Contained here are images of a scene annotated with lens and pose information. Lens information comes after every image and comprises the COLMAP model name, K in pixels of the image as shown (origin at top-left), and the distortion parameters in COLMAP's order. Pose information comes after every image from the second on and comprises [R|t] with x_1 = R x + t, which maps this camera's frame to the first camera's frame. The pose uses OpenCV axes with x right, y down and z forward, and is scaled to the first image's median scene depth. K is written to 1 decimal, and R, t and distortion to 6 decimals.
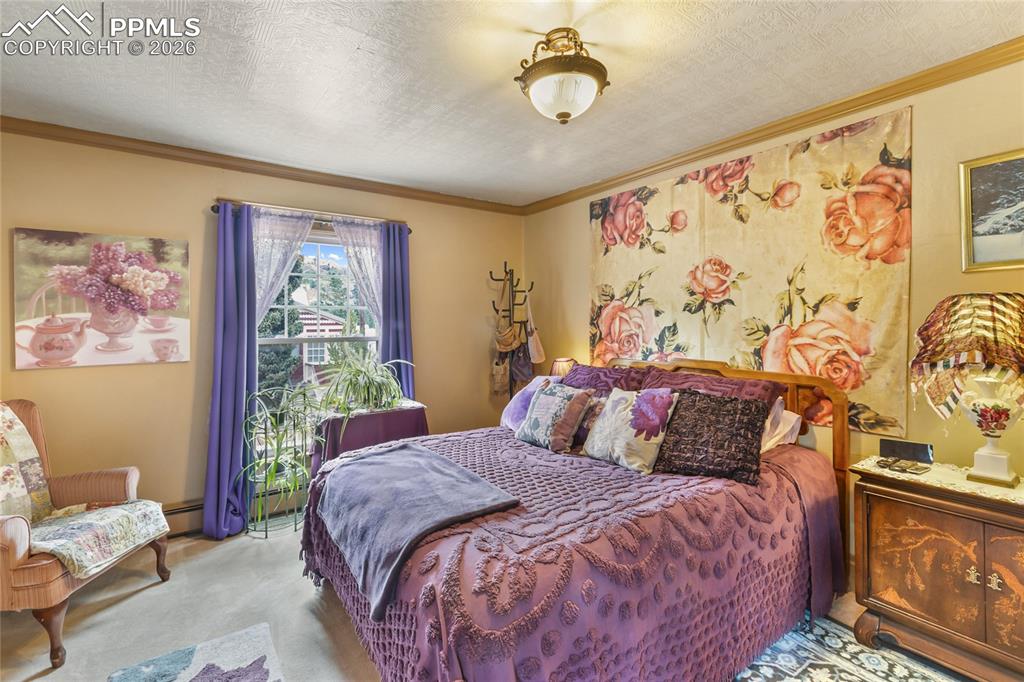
lens RADIAL K [[464.9, 0, 523.3], [0, 464.9, 321.1], [0, 0, 1]] dist [-0.001074, 0.000043]
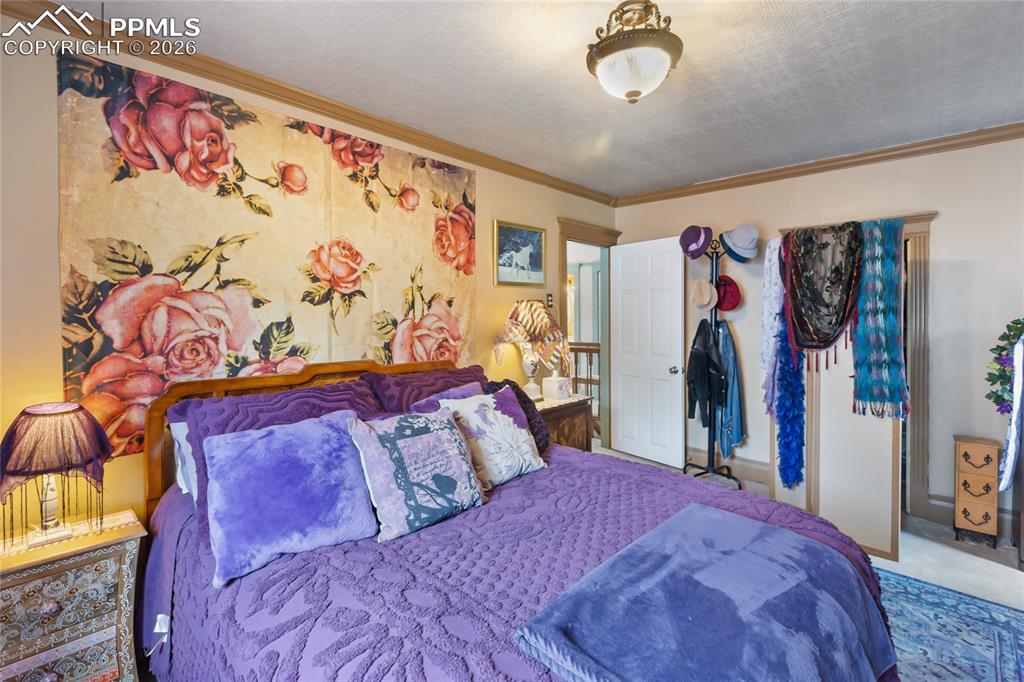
lens RADIAL K [[464.9, 0, 518.6], [0, 464.9, 315.0], [0, 0, 1]] dist [-0.001074, 0.000043]
pose [[-0.193735, 0.000547, 0.981054, -0.491694], [-0.001438, 0.999999, -0.000841, 0.000749], [-0.981053, -0.001574, -0.193734, 0.854779]]
